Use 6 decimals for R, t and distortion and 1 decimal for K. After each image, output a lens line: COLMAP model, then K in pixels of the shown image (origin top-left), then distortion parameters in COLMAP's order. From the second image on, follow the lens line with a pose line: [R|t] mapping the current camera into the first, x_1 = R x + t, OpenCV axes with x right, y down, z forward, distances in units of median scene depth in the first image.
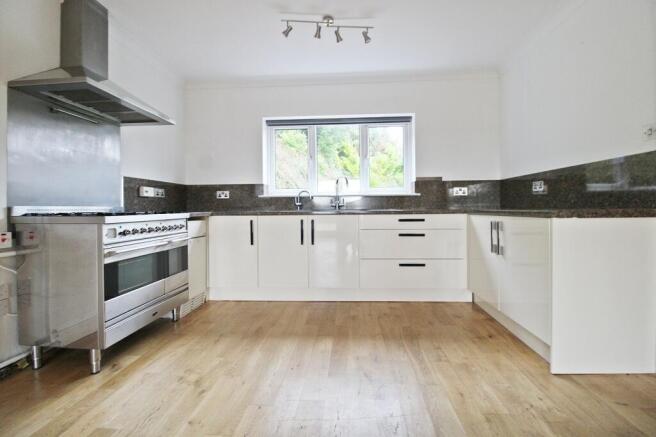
lens RADIAL K [[303.9, 0, 331.3], [0, 303.9, 208.9], [0, 0, 1]] dist [0.002485, -0.012941]
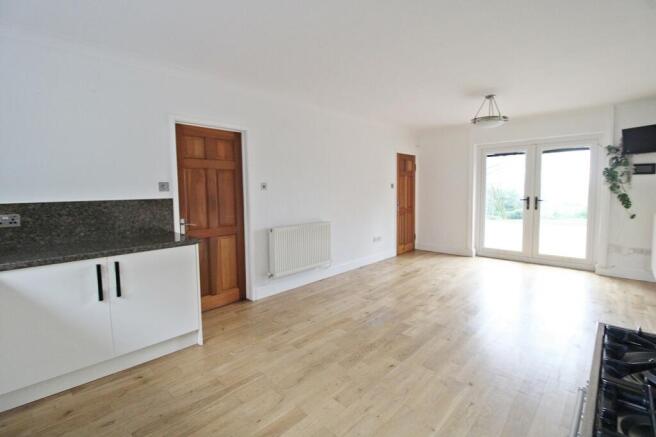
lens RADIAL K [[303.9, 0, 331.3], [0, 303.9, 208.9], [0, 0, 1]] dist [0.002485, -0.012941]
pose [[-0.767659, -0.020911, 0.640517, -0.488571], [0.023872, 0.997841, 0.061188, -0.143920], [-0.640413, 0.062262, -0.765503, 1.143035]]
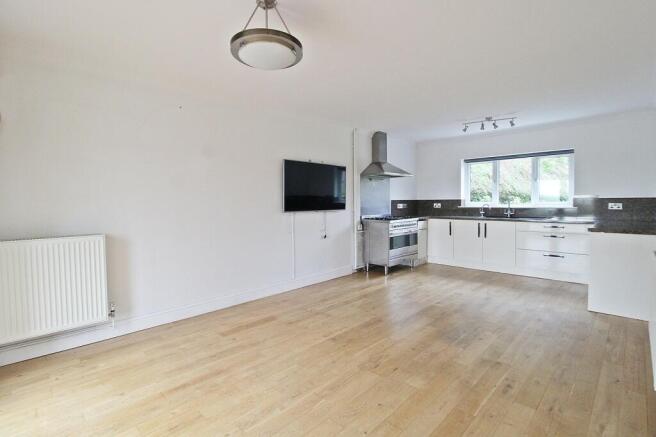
lens RADIAL K [[303.9, 0, 331.3], [0, 303.9, 208.9], [0, 0, 1]] dist [0.002485, -0.012941]
pose [[0.749381, 0.018865, -0.661870, 0.515914], [-0.000134, 0.999598, 0.028339, -0.116935], [0.662139, -0.021148, 0.749082, -1.063787]]
